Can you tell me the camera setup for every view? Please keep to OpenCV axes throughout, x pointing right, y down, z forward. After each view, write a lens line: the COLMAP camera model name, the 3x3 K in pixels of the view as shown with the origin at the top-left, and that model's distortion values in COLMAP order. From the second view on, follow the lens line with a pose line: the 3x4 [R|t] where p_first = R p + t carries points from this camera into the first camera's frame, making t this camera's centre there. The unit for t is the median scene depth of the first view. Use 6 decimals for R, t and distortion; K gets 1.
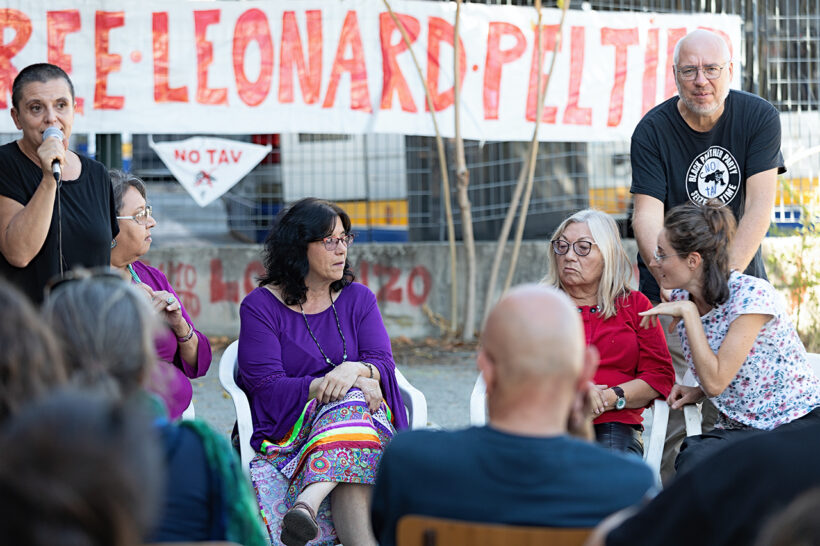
lens RADIAL K [[2854.5, 0, 409.5], [0, 2854.5, 272.3], [0, 0, 1]] dist [-1.096863, 0.000000]
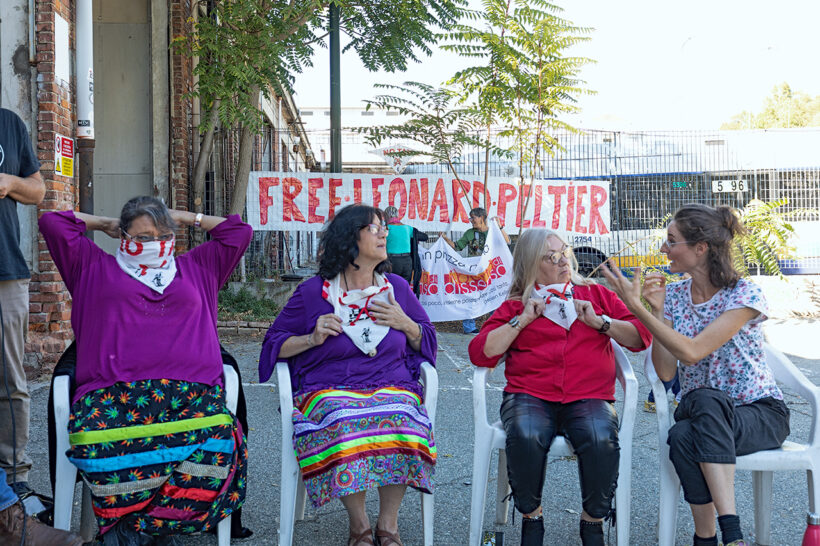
lens RADIAL K [[815.6, 0, 410.8], [0, 815.6, 272.2], [0, 0, 1]] dist [-0.010850, 0.000000]
pose [[0.997616, 0.000152, -0.069010, 0.001344], [-0.002614, 0.999363, -0.035584, 0.007587], [0.068961, 0.035680, 0.996981, 0.336364]]
